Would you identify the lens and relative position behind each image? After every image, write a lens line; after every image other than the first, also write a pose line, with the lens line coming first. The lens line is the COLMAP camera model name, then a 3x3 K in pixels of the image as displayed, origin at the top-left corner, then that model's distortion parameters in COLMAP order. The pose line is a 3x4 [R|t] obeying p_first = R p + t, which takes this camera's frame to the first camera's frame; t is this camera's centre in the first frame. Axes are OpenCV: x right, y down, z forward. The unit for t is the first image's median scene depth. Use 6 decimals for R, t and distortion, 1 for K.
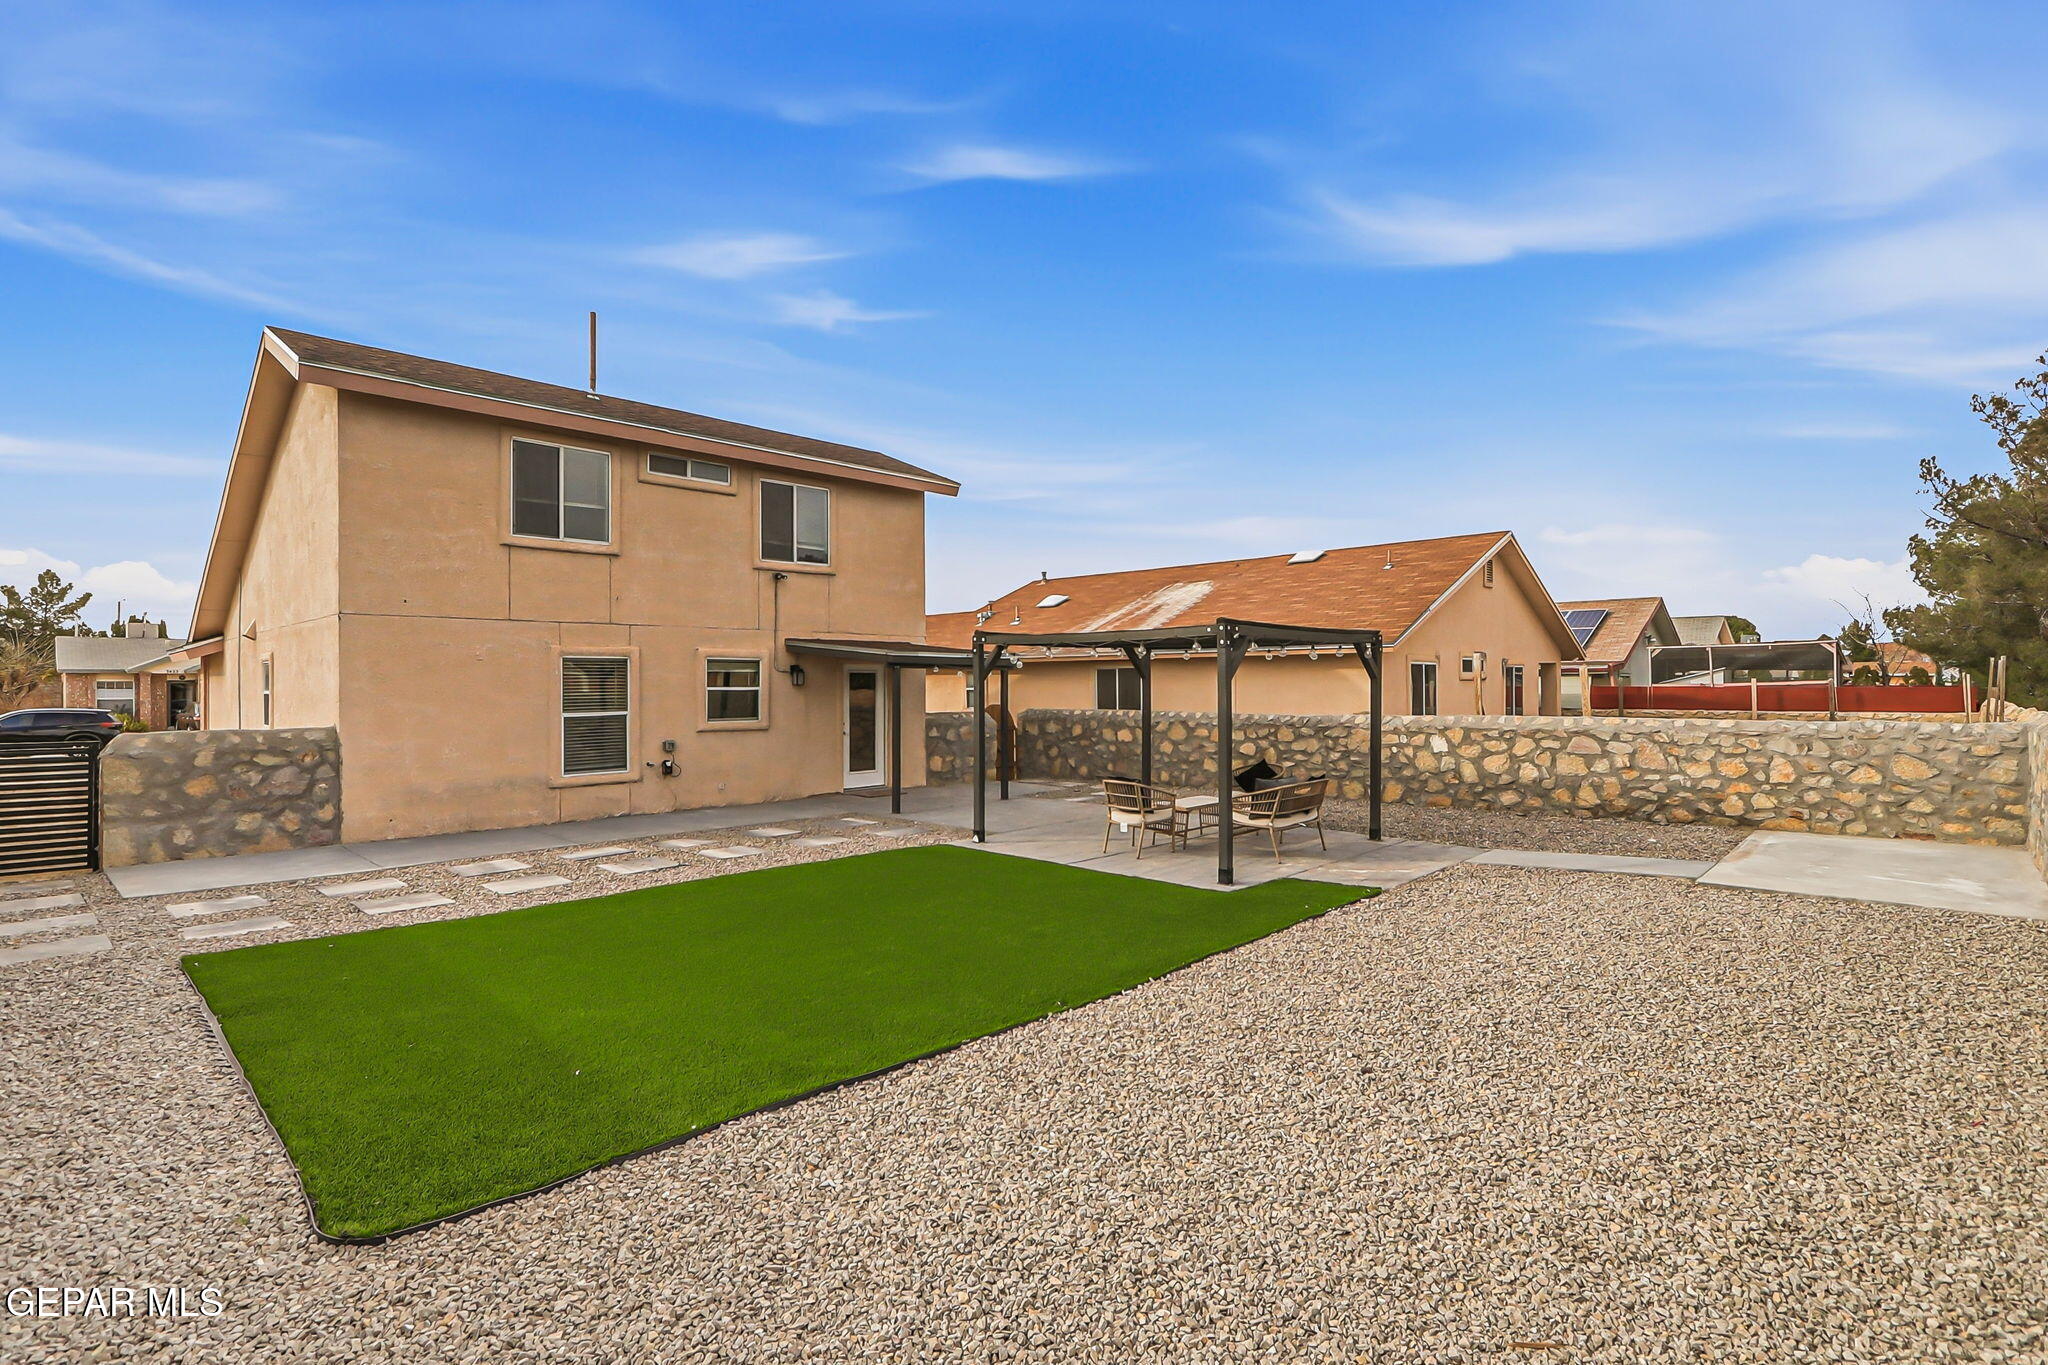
lens RADIAL K [[964.4, 0, 1027.4], [0, 964.4, 677.6], [0, 0, 1]] dist [-0.016011, 0.001763]
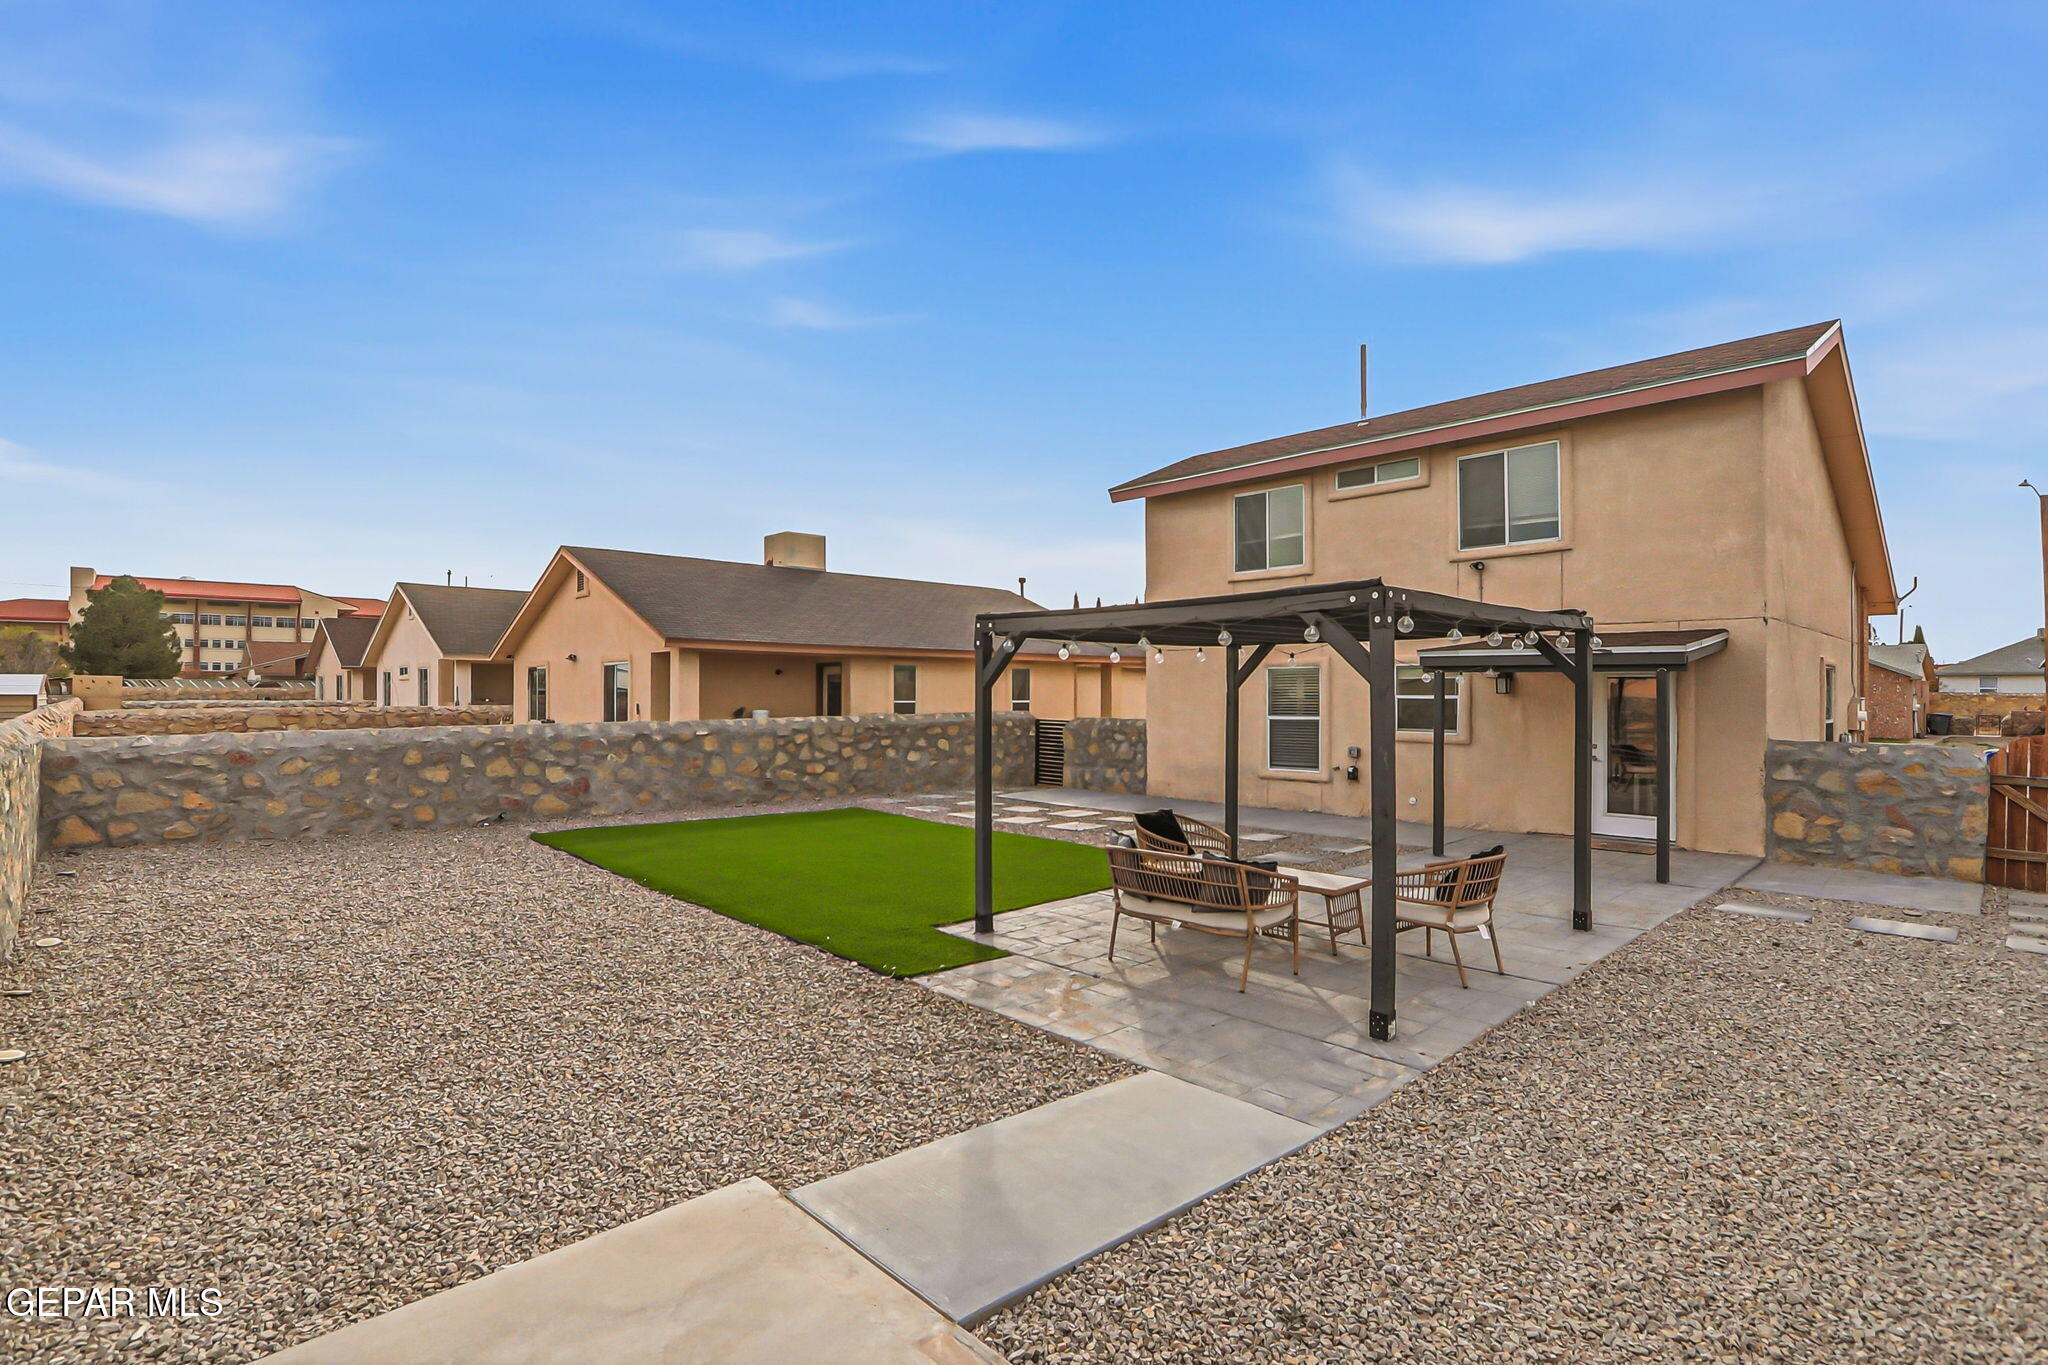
lens RADIAL K [[964.4, 0, 1021.0], [0, 964.4, 691.8], [0, 0, 1]] dist [-0.016011, 0.001763]
pose [[-0.046045, 0.001878, -0.998938, 0.665865], [0.003400, 0.999993, 0.001724, 0.003925], [0.998934, -0.003317, -0.046051, 0.696730]]
